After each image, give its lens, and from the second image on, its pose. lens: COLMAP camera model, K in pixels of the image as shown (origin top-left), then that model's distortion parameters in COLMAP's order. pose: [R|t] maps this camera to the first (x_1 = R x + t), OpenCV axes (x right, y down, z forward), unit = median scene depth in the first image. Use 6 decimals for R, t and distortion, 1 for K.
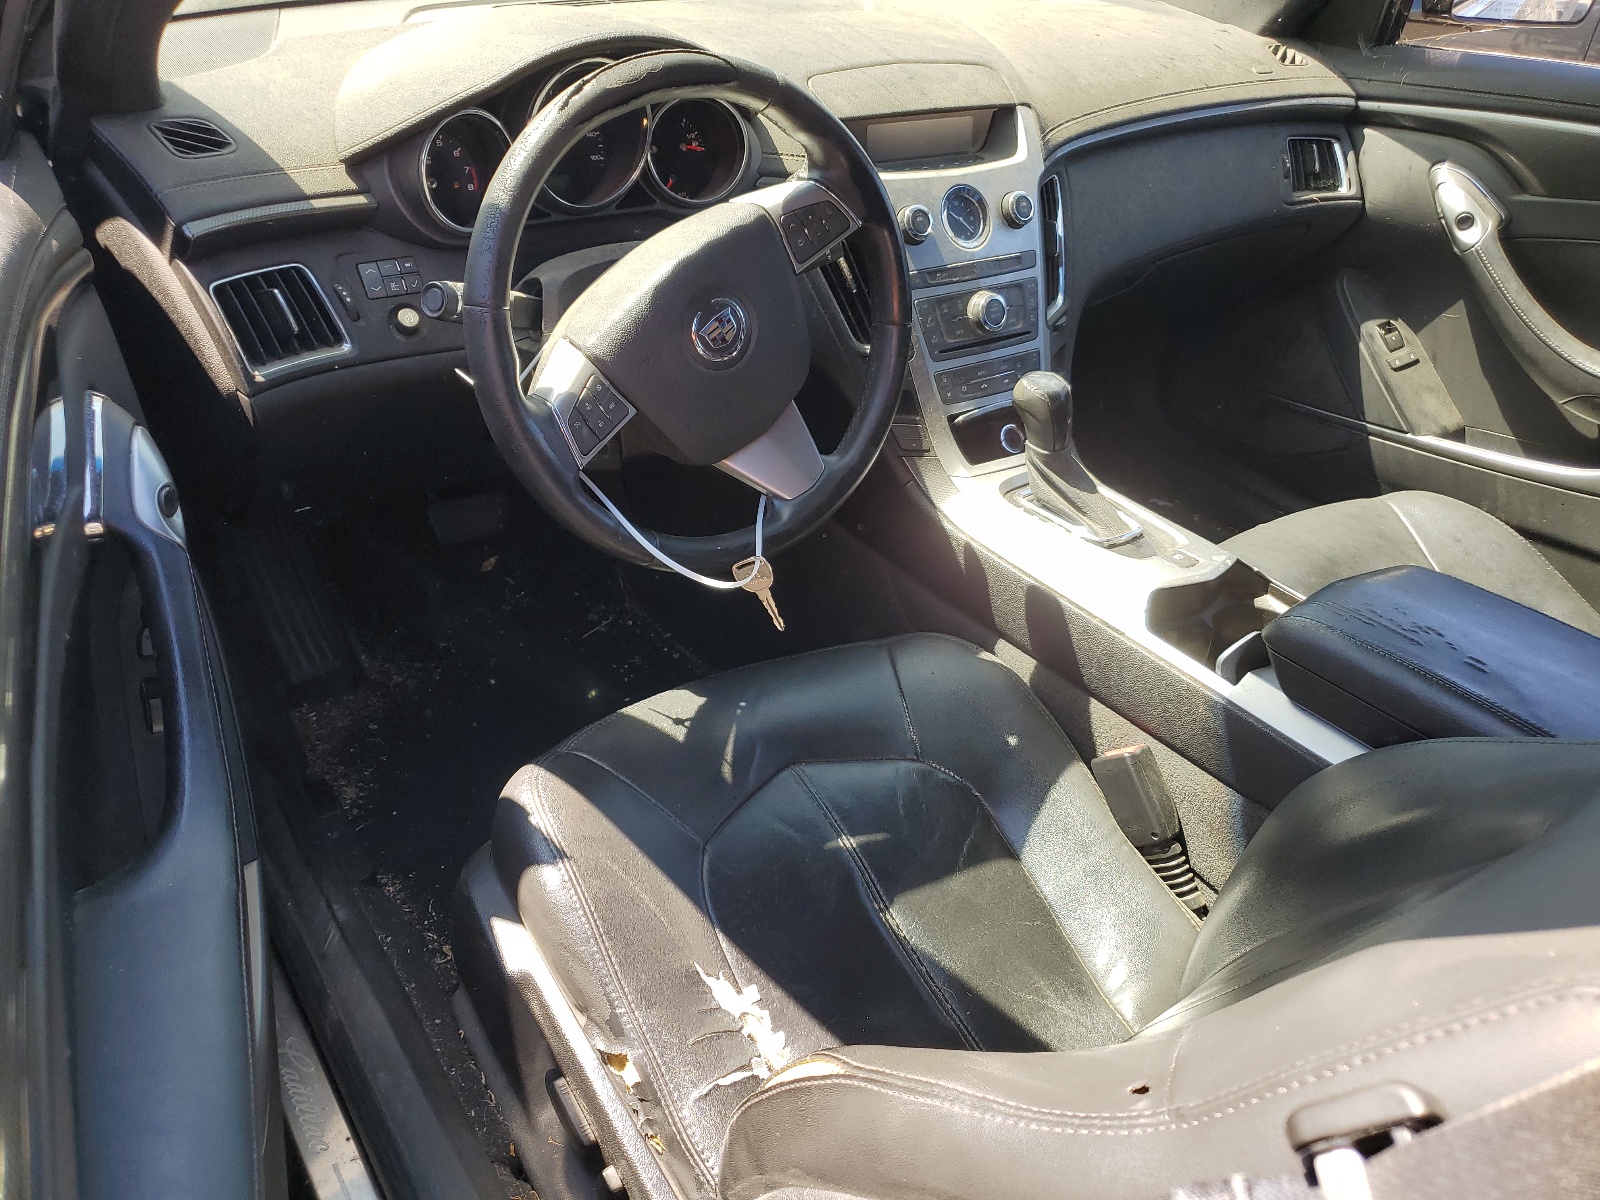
lens RADIAL K [[1259.8, 0, 800.0], [0, 1259.8, 600.0], [0, 0, 1]] dist [0.000916, 0.000762]
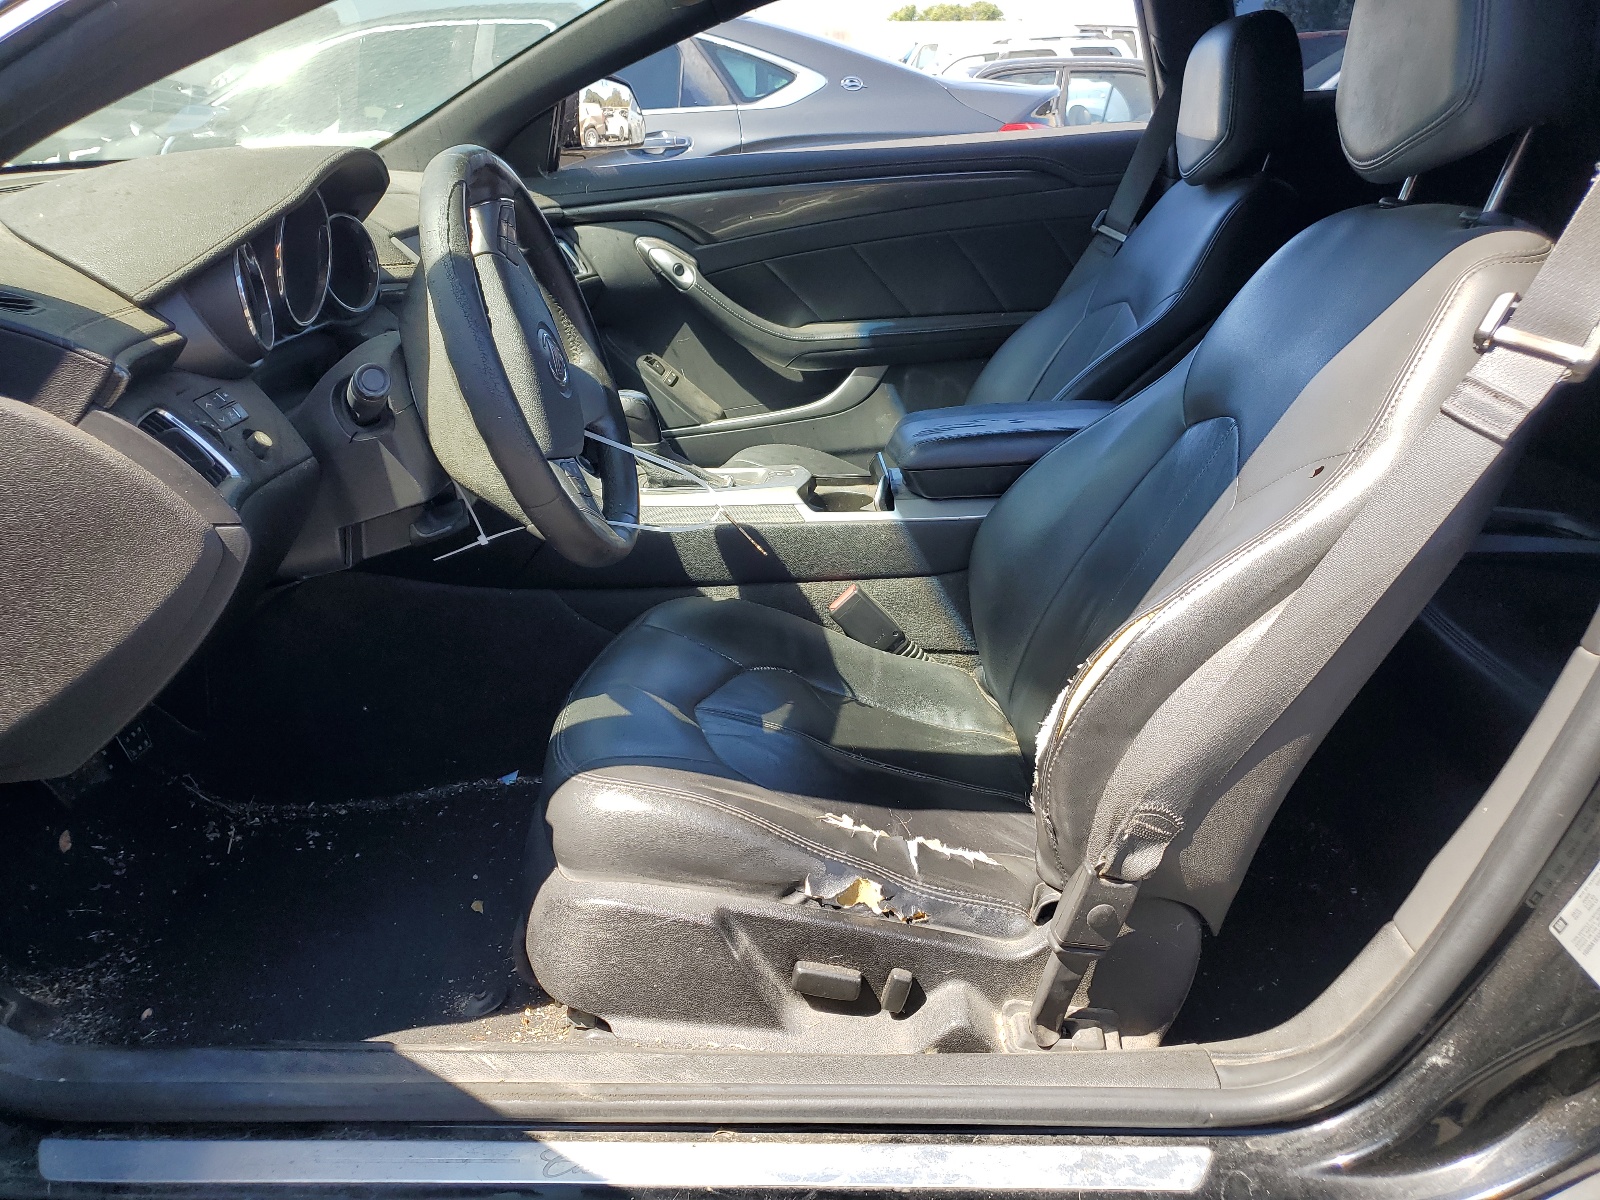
lens RADIAL K [[1259.8, 0, 800.0], [0, 1259.8, 600.0], [0, 0, 1]] dist [0.000916, 0.000762]
pose [[0.576771, -0.351205, 0.737557, -0.537427], [0.475093, 0.878686, 0.046883, 0.022332], [-0.664546, 0.323367, 0.673655, 0.072534]]
